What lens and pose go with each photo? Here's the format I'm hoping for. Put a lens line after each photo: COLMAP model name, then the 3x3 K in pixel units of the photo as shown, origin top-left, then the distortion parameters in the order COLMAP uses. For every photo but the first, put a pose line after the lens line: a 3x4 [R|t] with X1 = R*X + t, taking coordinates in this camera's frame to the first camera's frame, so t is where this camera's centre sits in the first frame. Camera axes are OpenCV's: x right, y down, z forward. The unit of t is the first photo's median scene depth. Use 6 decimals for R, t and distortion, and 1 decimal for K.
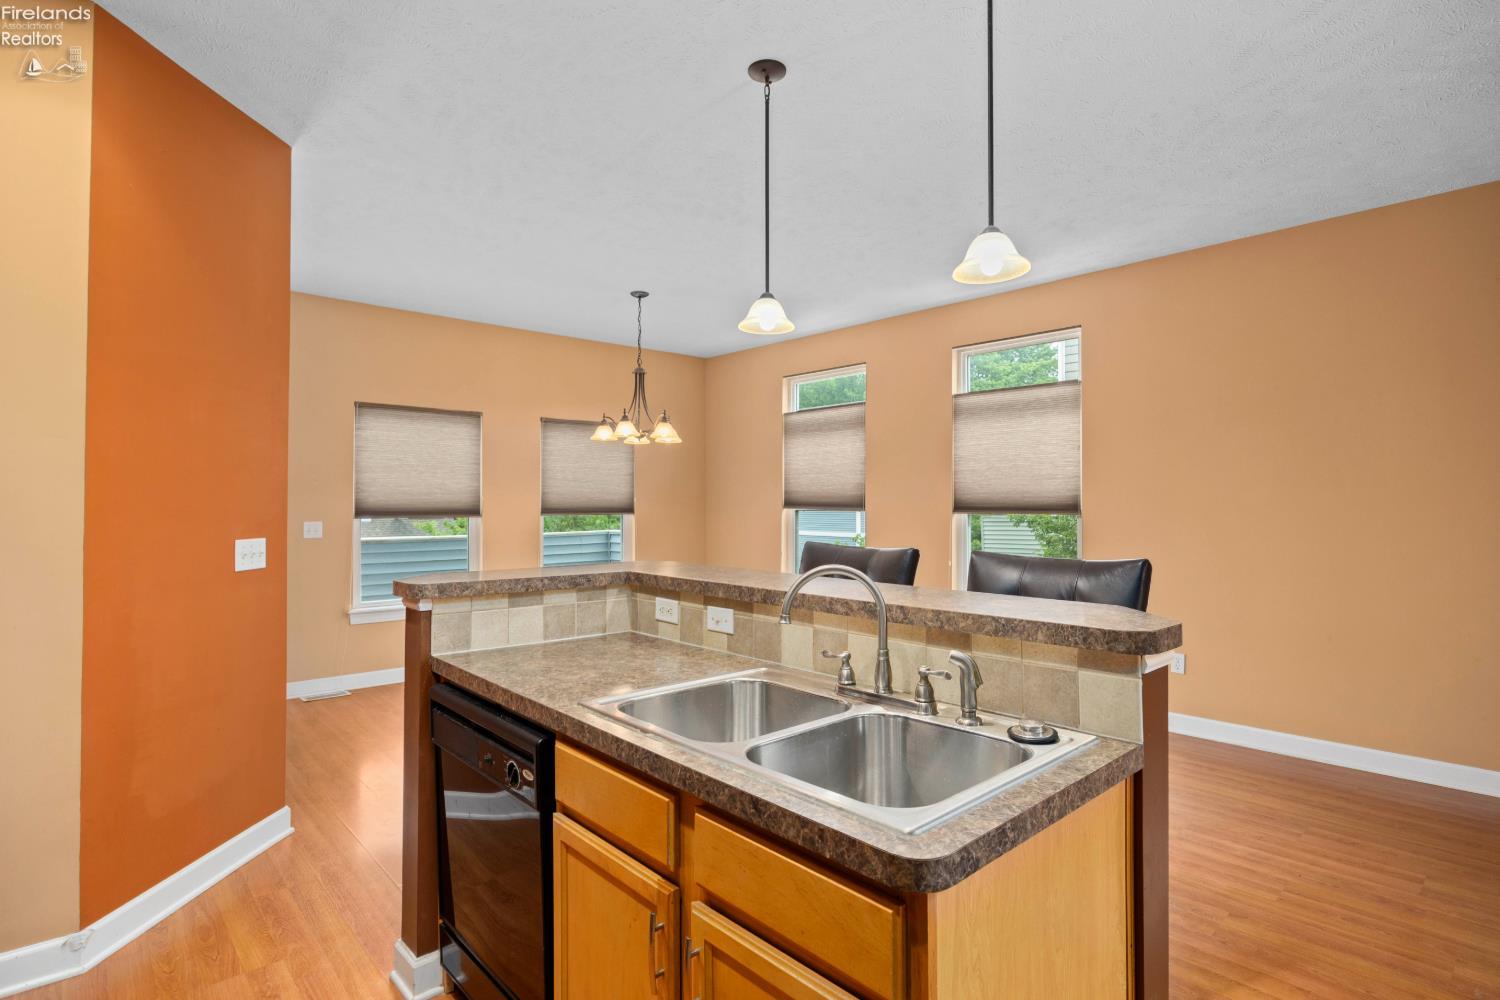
lens RADIAL K [[759.9, 0, 740.1], [0, 759.9, 487.9], [0, 0, 1]] dist [-0.015076, -0.000053]
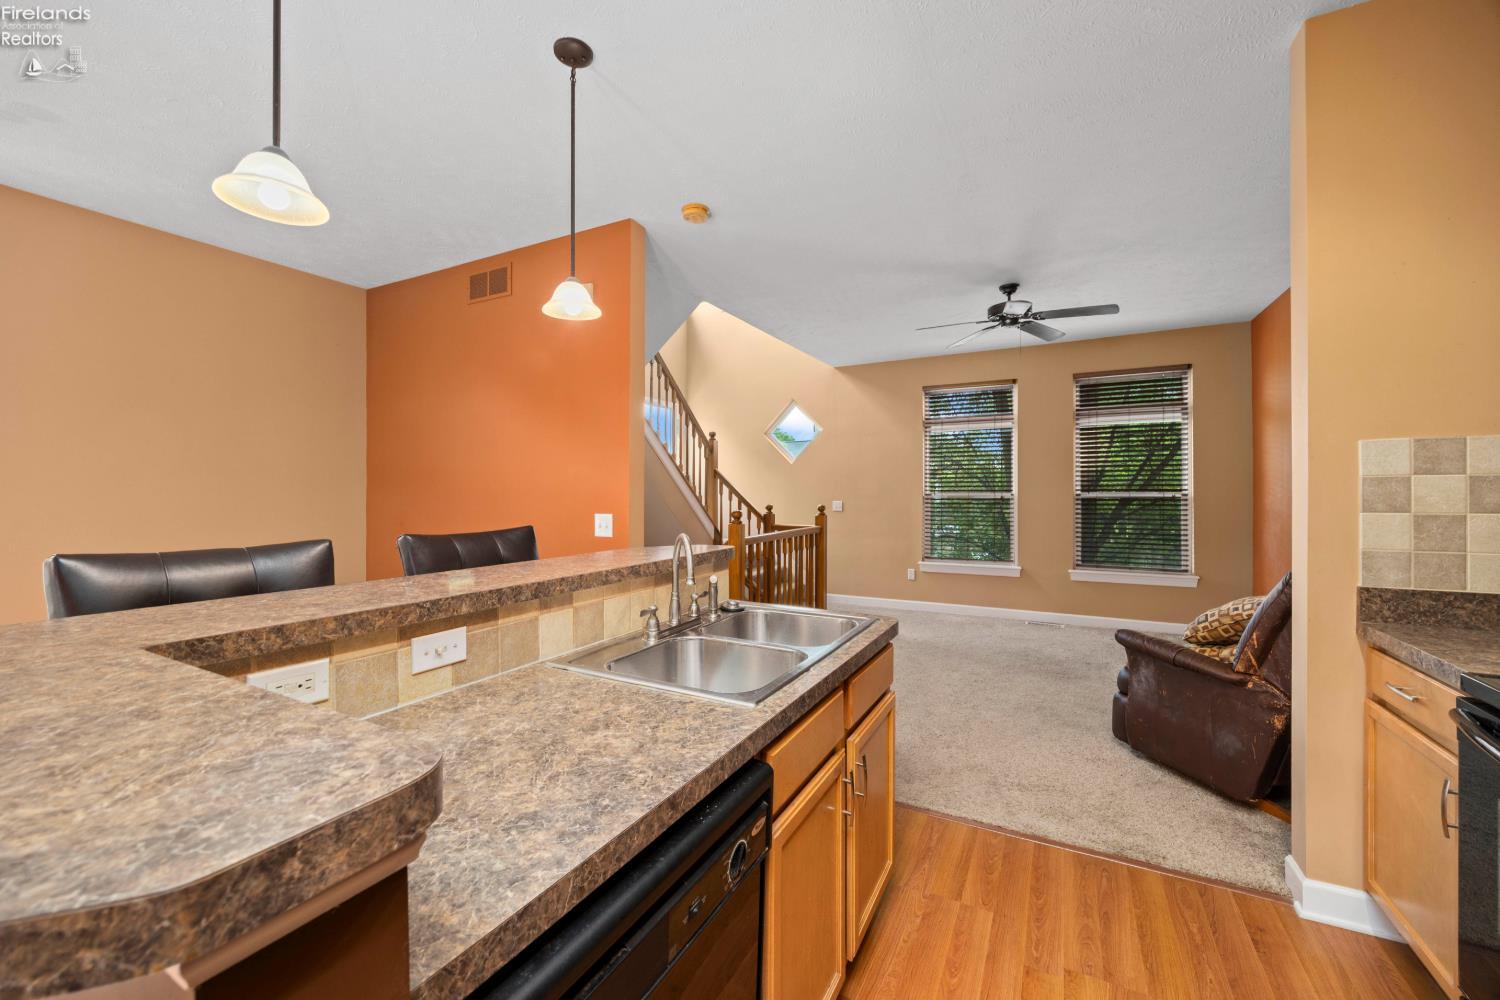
lens RADIAL K [[588.0, 0, 750.7], [0, 588.0, 489.3], [0, 0, 1]] dist [0.003385, -0.001469]
pose [[-0.350064, 0.006372, 0.936704, -0.255785], [-0.018661, 0.999731, -0.013775, 0.010782], [-0.936540, -0.022302, -0.349851, 0.369447]]
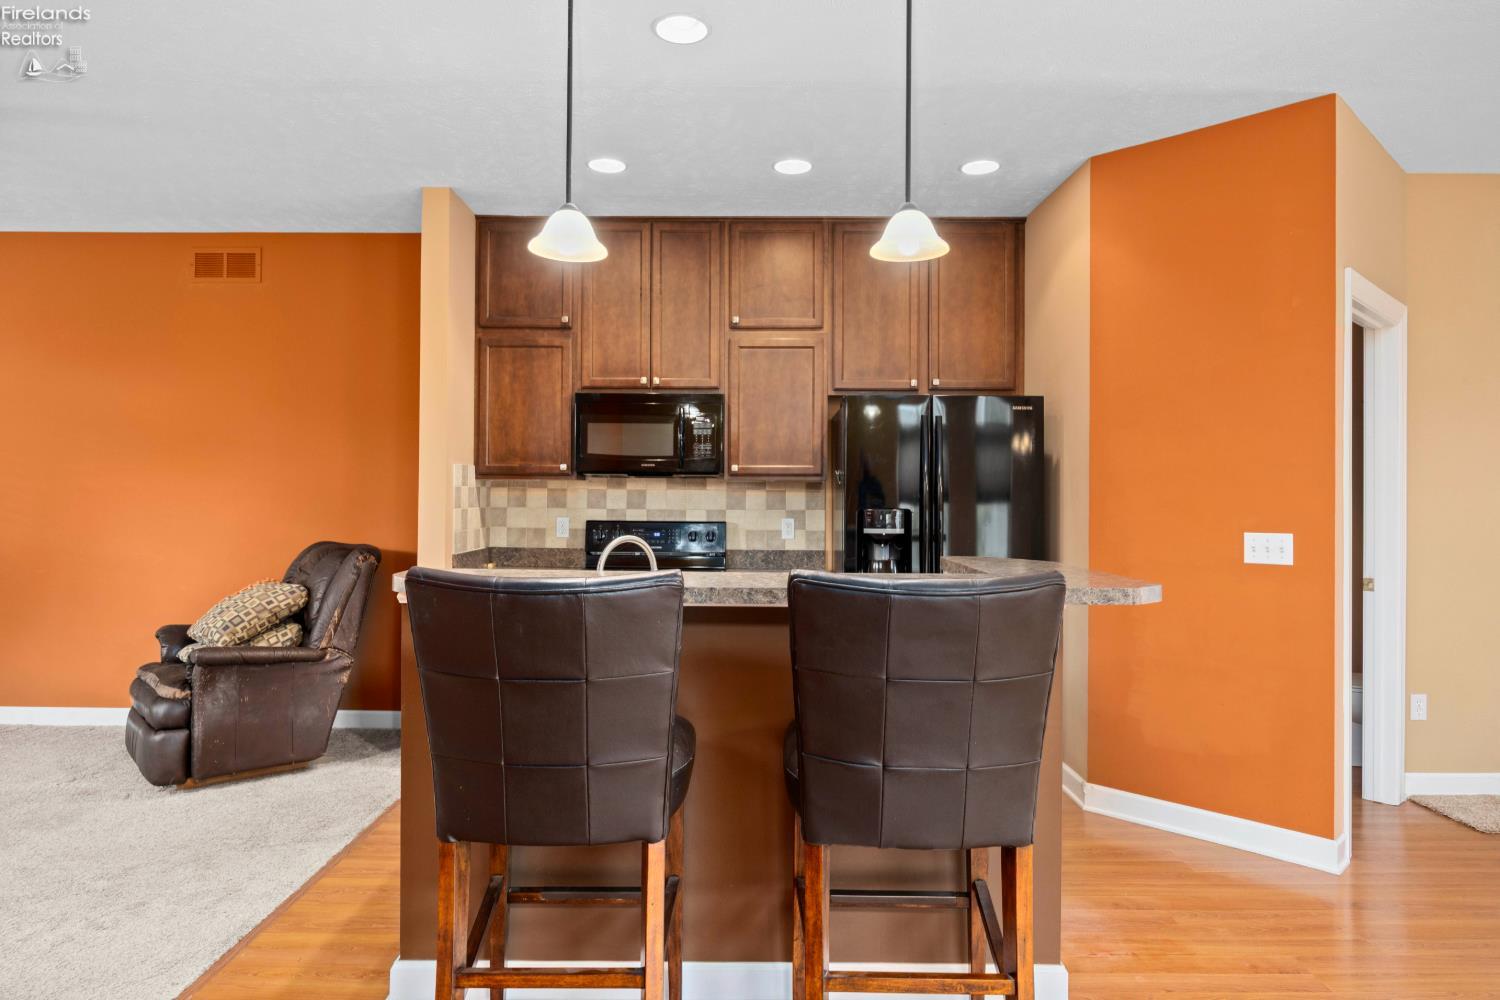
lens RADIAL K [[888.1, 0, 759.0], [0, 888.1, 488.6], [0, 0, 1]] dist [-0.014559, 0.006859]
pose [[-0.661487, -0.013060, -0.749843, 0.350707], [0.009255, 0.999630, -0.025576, 0.017630], [0.749900, -0.023858, -0.661121, 0.667325]]
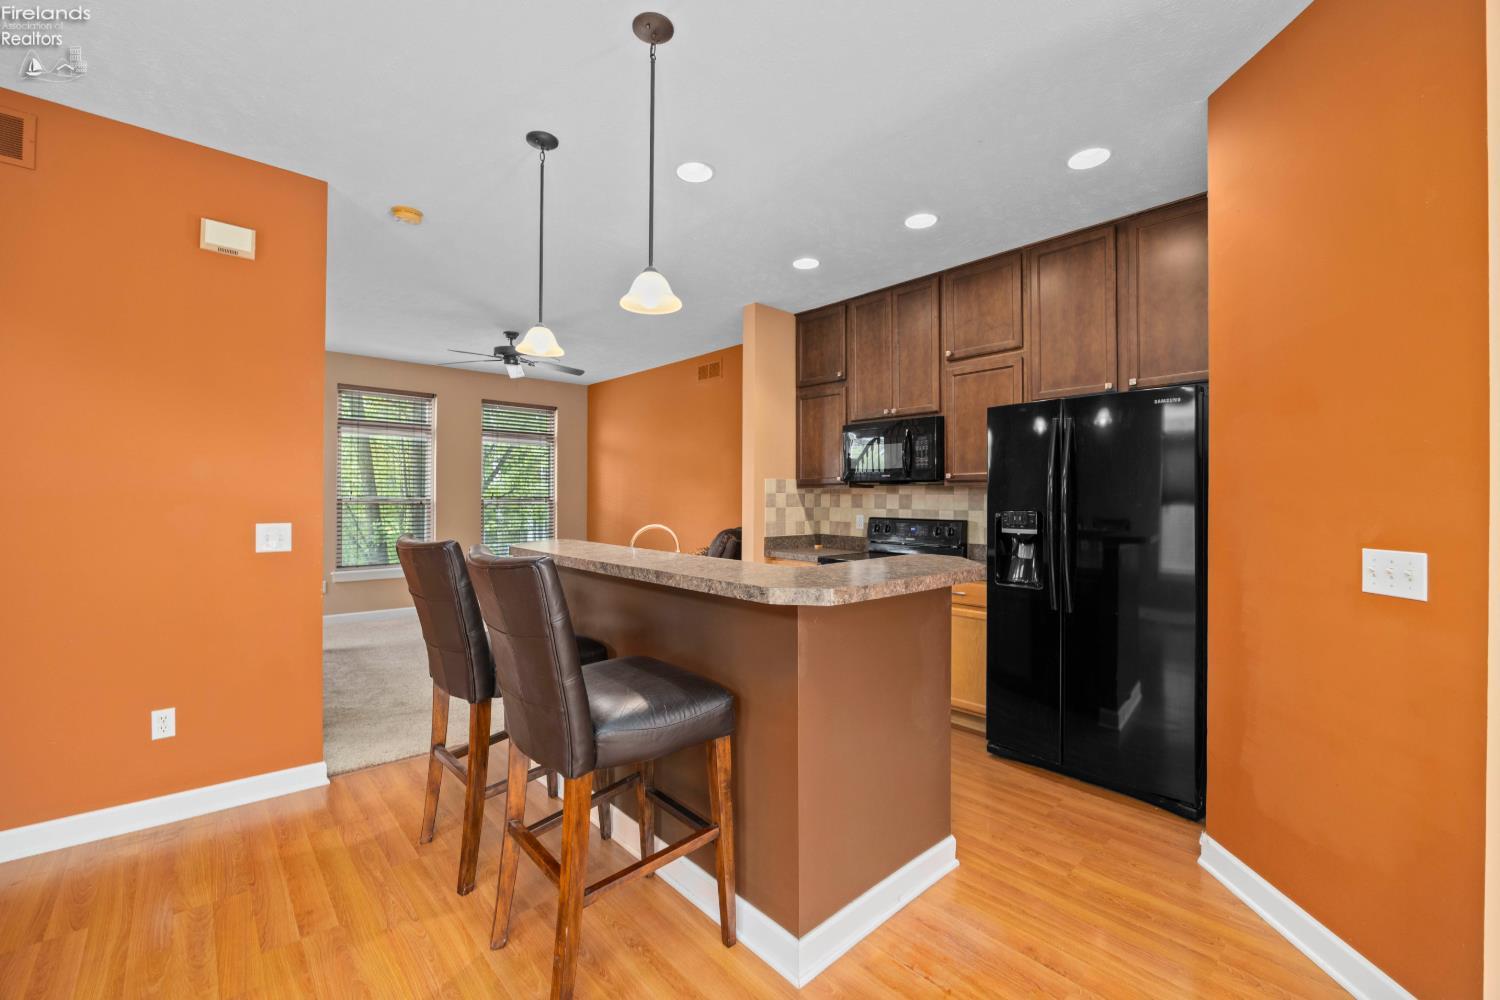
lens RADIAL K [[625.8, 0, 759.1], [0, 625.8, 500.3], [0, 0, 1]] dist [-0.011110, -0.000795]
pose [[-0.999800, -0.004191, -0.019559, -0.038412], [-0.003820, 0.999812, -0.018997, 0.018885], [0.019635, -0.018919, -0.999628, 0.810624]]
